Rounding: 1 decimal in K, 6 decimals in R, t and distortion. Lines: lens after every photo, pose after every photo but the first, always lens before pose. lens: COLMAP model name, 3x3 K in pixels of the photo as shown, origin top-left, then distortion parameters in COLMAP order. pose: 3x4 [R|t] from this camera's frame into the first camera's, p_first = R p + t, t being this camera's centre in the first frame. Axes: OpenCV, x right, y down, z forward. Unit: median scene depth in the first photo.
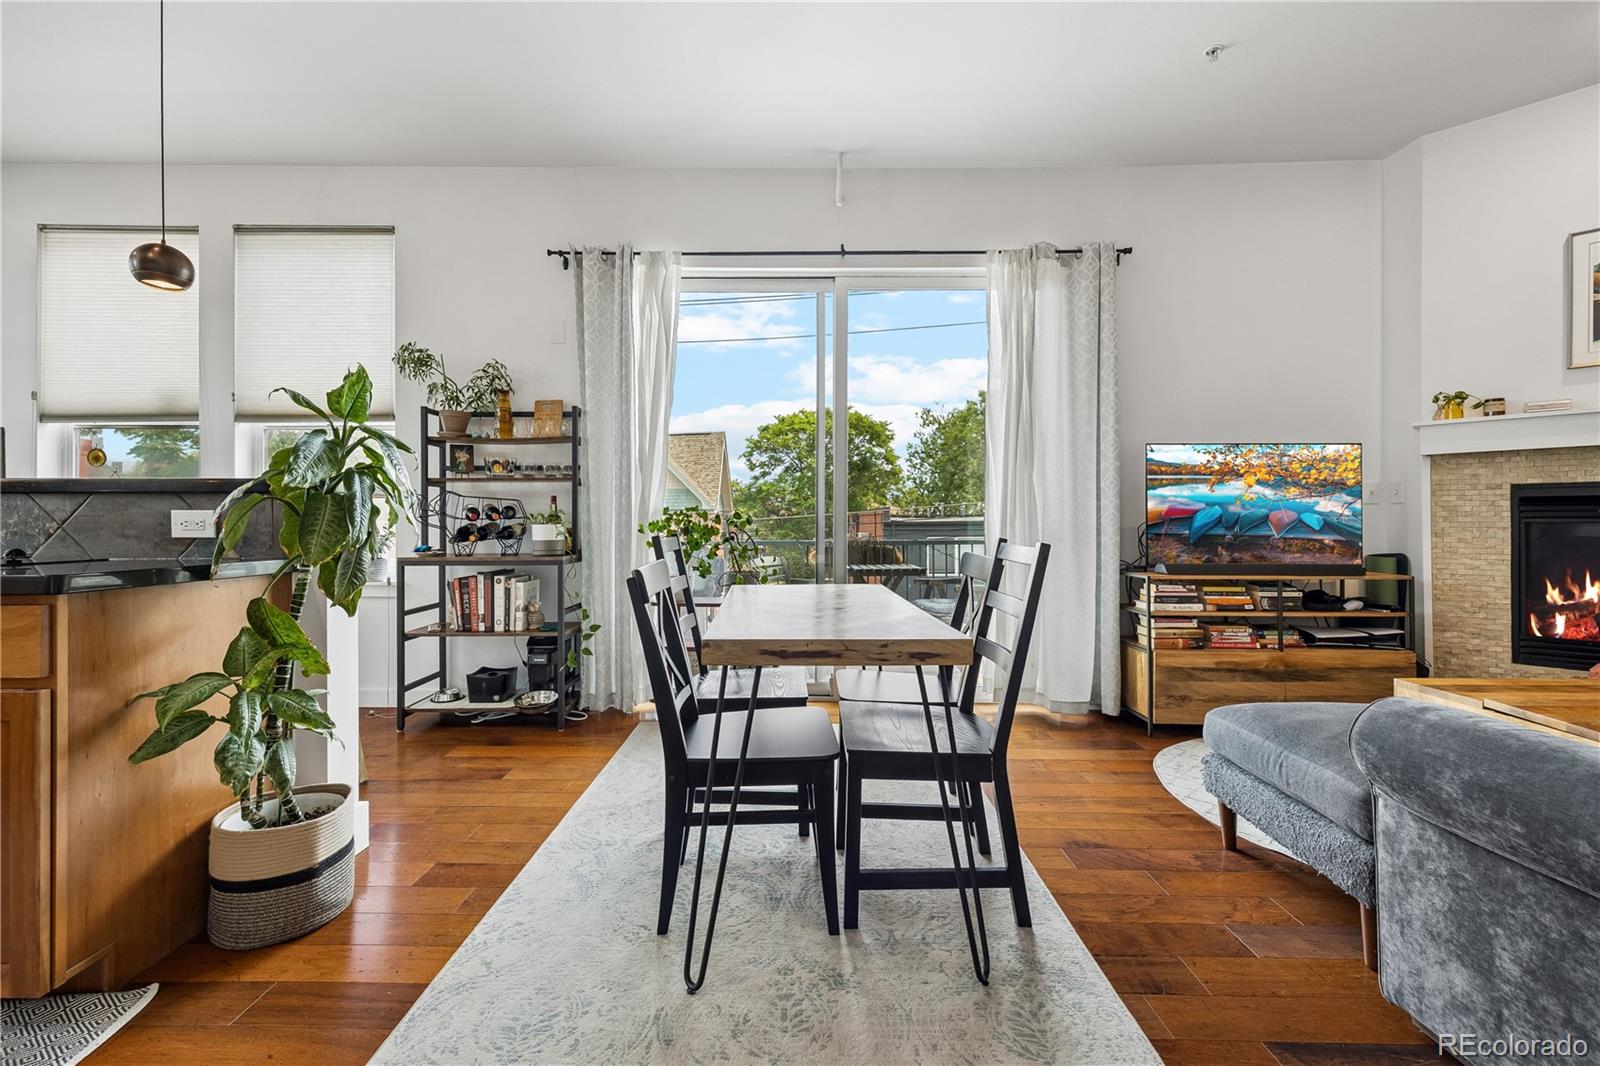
lens RADIAL K [[661.0, 0, 796.8], [0, 661.0, 523.0], [0, 0, 1]] dist [0.009403, 0.000199]
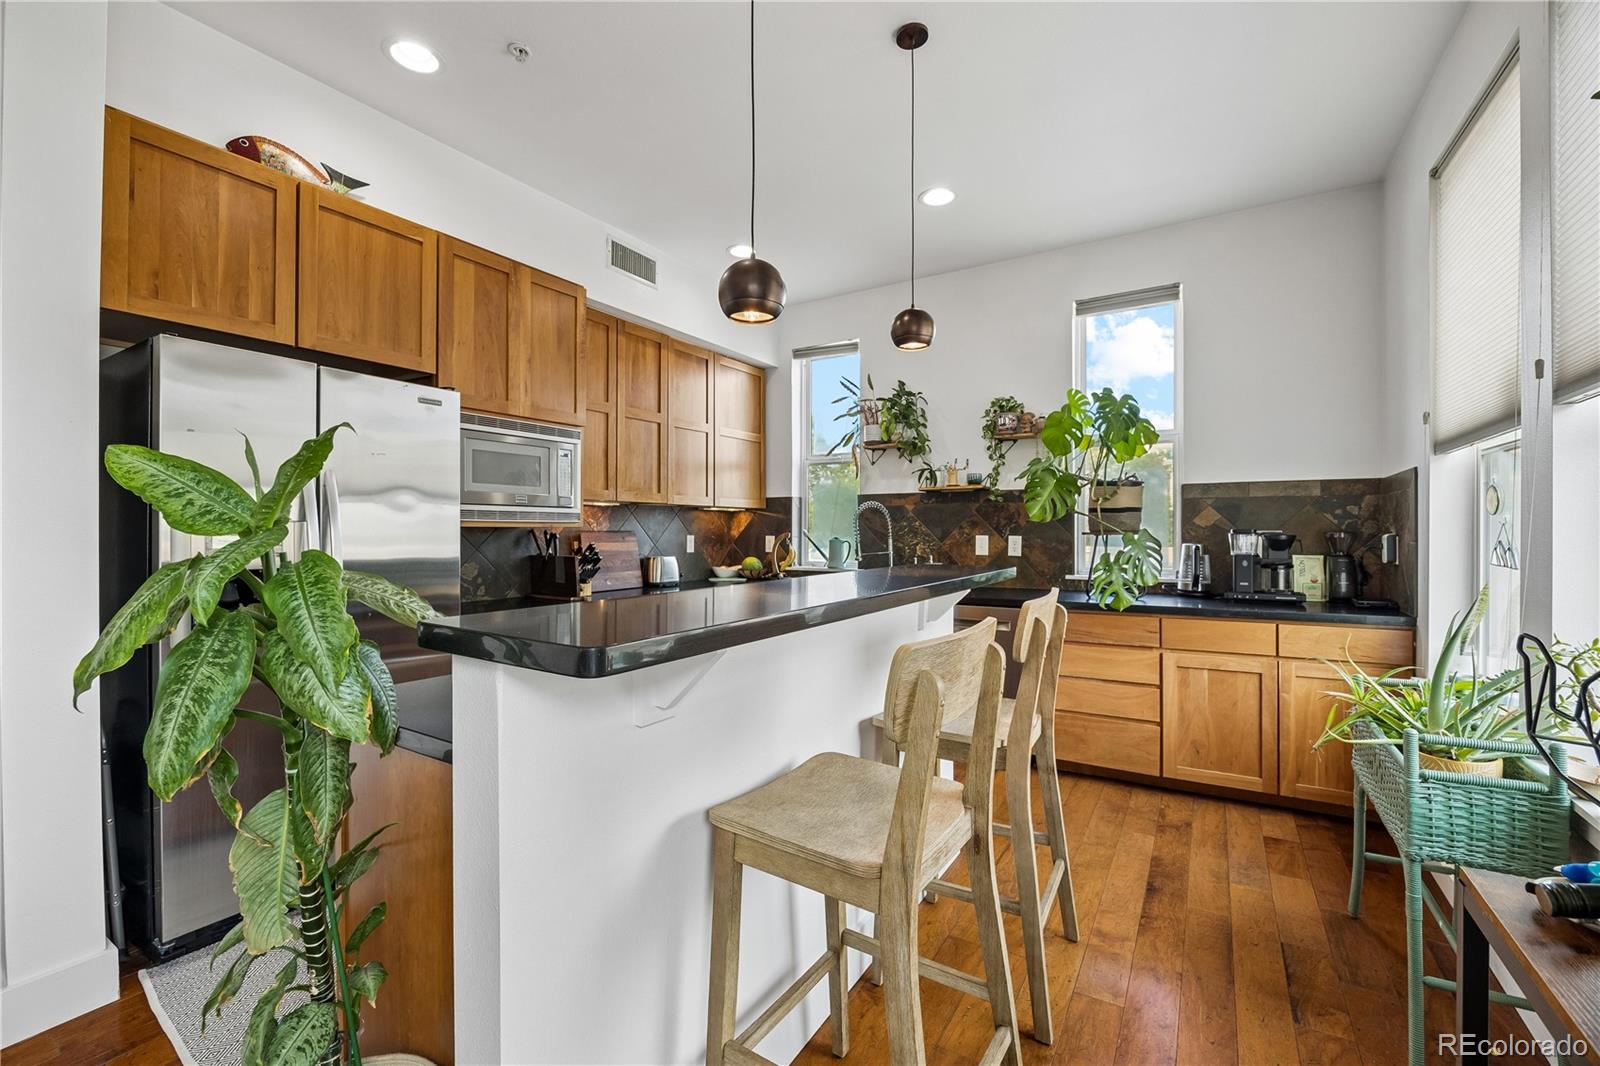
lens RADIAL K [[675.6, 0, 796.9], [0, 675.6, 537.3], [0, 0, 1]] dist [-0.000148, 0.000255]
pose [[-0.514707, 0.006404, -0.857342, -0.209719], [-0.006703, 0.999911, 0.011493, -0.077393], [0.857340, 0.011662, -0.514618, 0.856314]]
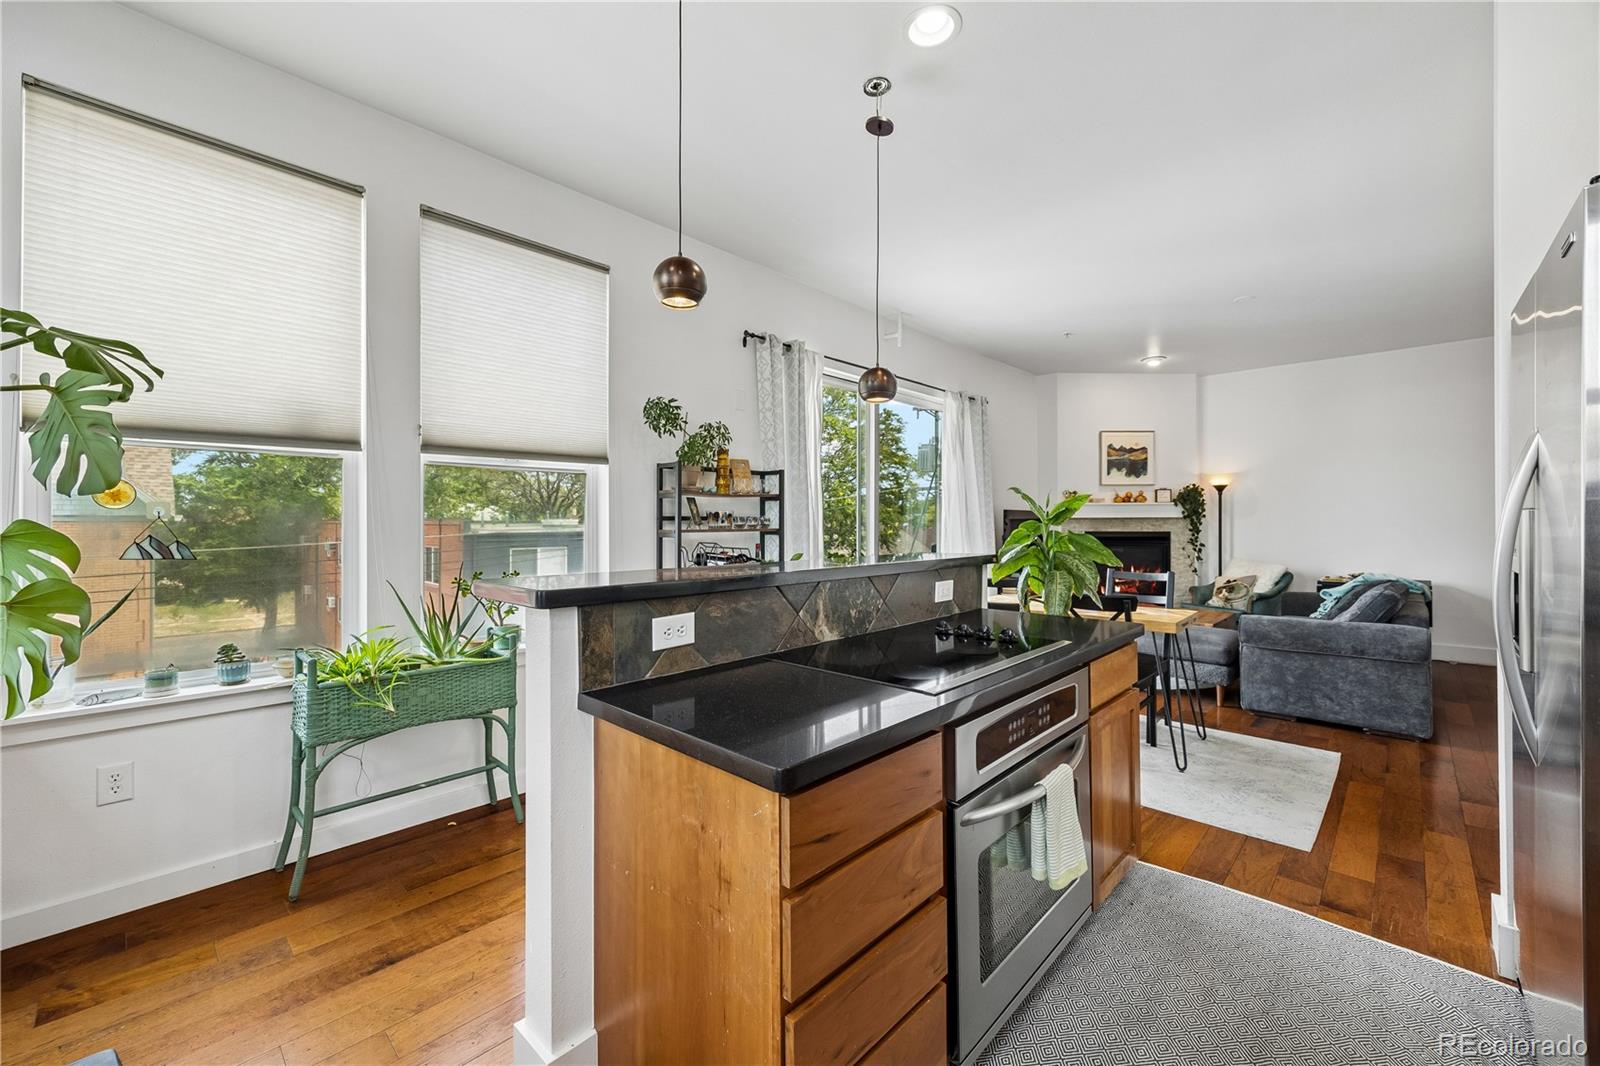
lens RADIAL K [[626.3, 0, 804.6], [0, 626.3, 525.6], [0, 0, 1]] dist [0.002939, 0.000744]
pose [[0.685167, -0.000412, 0.728386, -1.142550], [0.004189, 0.999986, -0.003375, -0.071905], [-0.728374, 0.005363, 0.685159, 0.188716]]
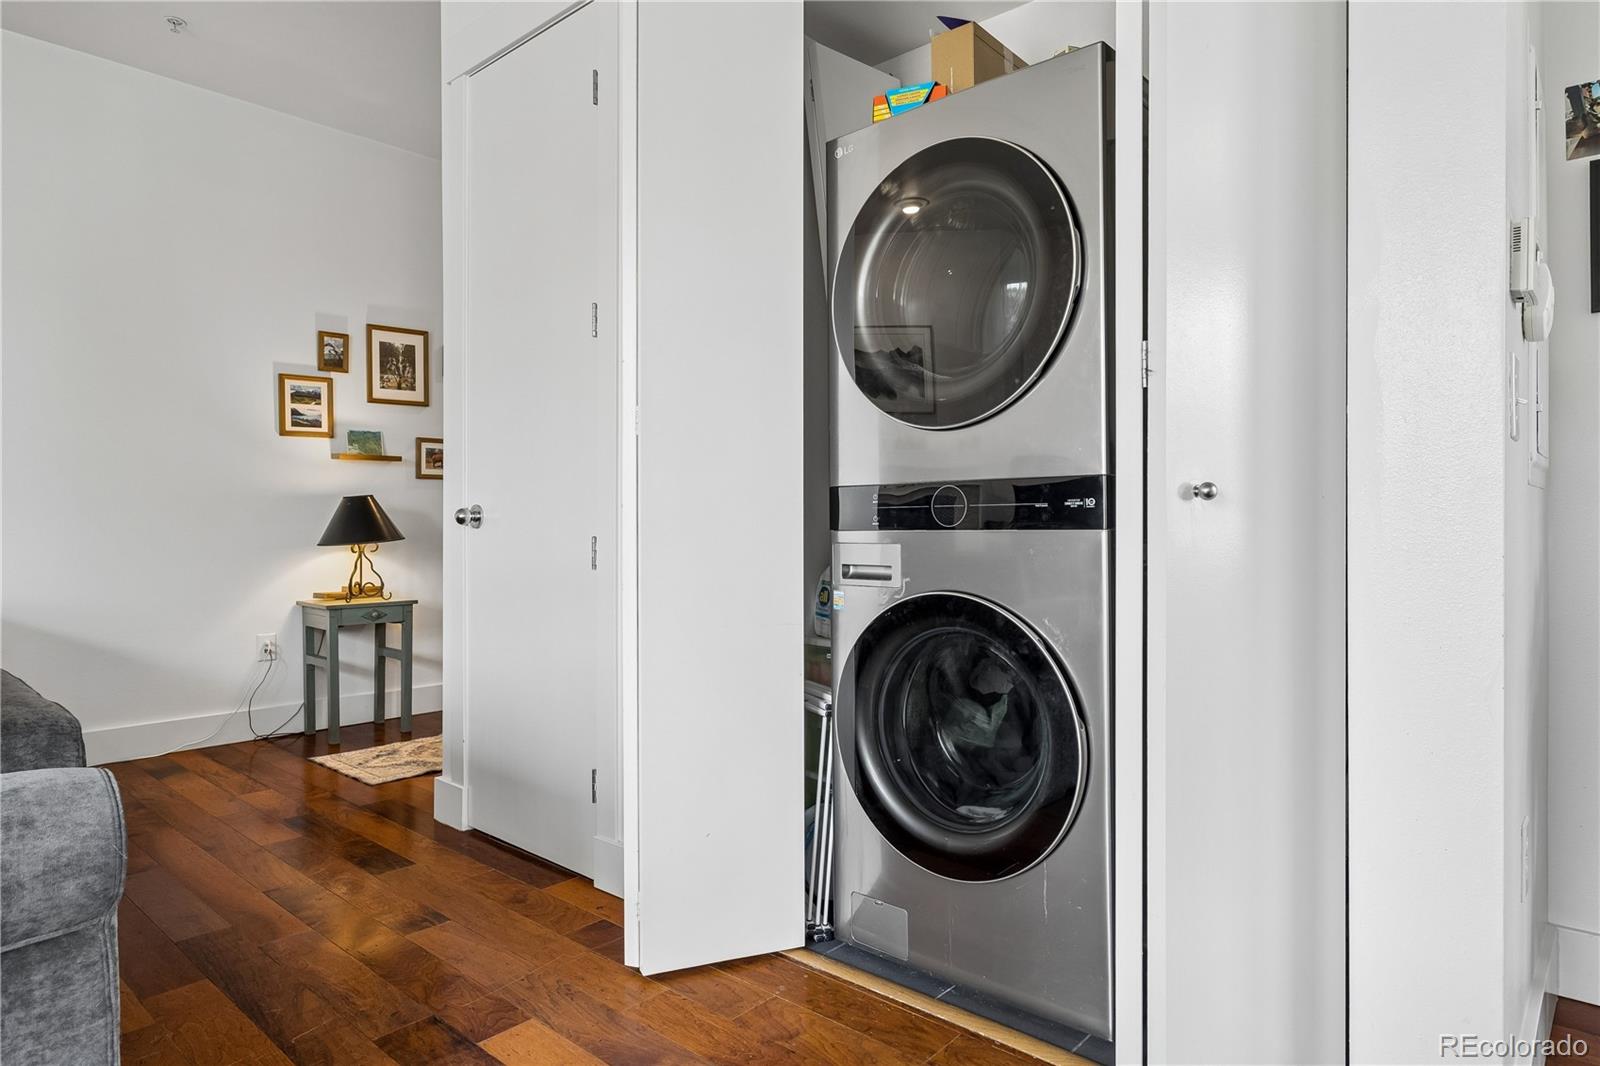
lens RADIAL K [[941.3, 0, 805.5], [0, 941.3, 520.7], [0, 0, 1]] dist [-0.007381, -0.000316]
pose [[-0.757215, 0.006518, 0.653133, -0.101512], [0.003927, 0.999978, -0.005425, 0.006915], [-0.653154, -0.001543, -0.757224, 0.252645]]
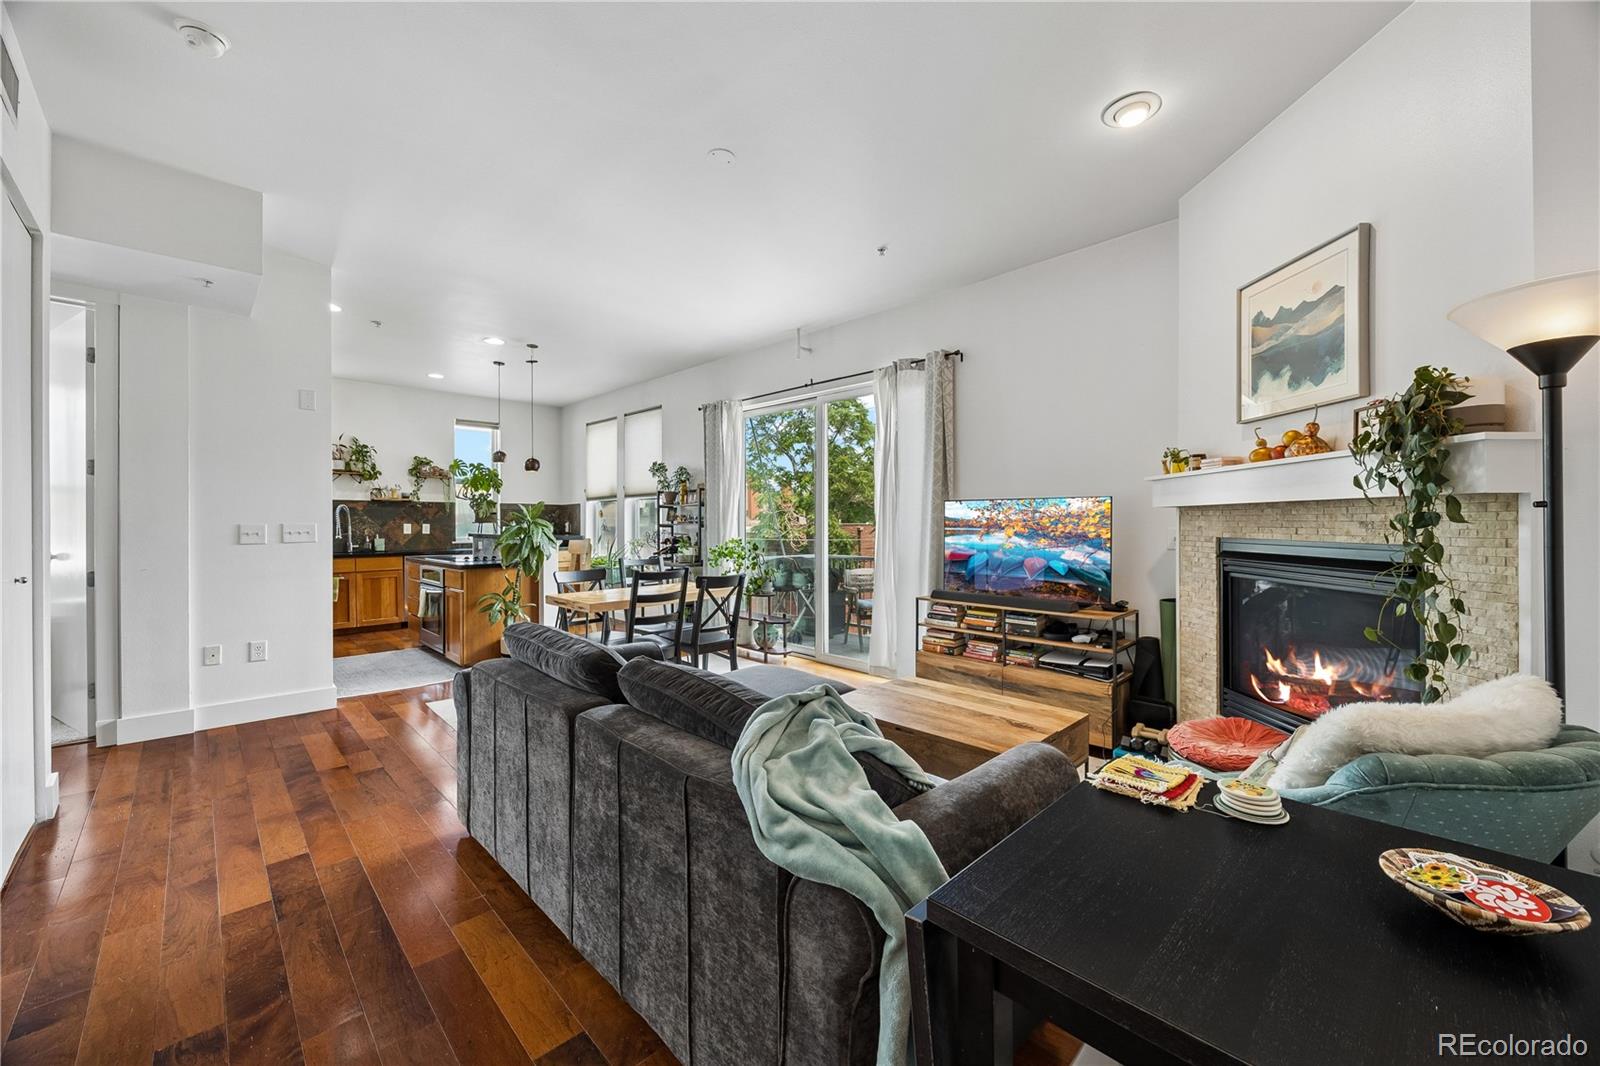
lens RADIAL K [[626.3, 0, 804.1], [0, 626.3, 527.3], [0, 0, 1]] dist [0.002939, 0.000744]
pose [[0.706384, 0.007186, -0.707792, 1.203250], [-0.004258, 0.999974, 0.005903, -0.075718], [0.707816, -0.001156, 0.706396, -0.090633]]
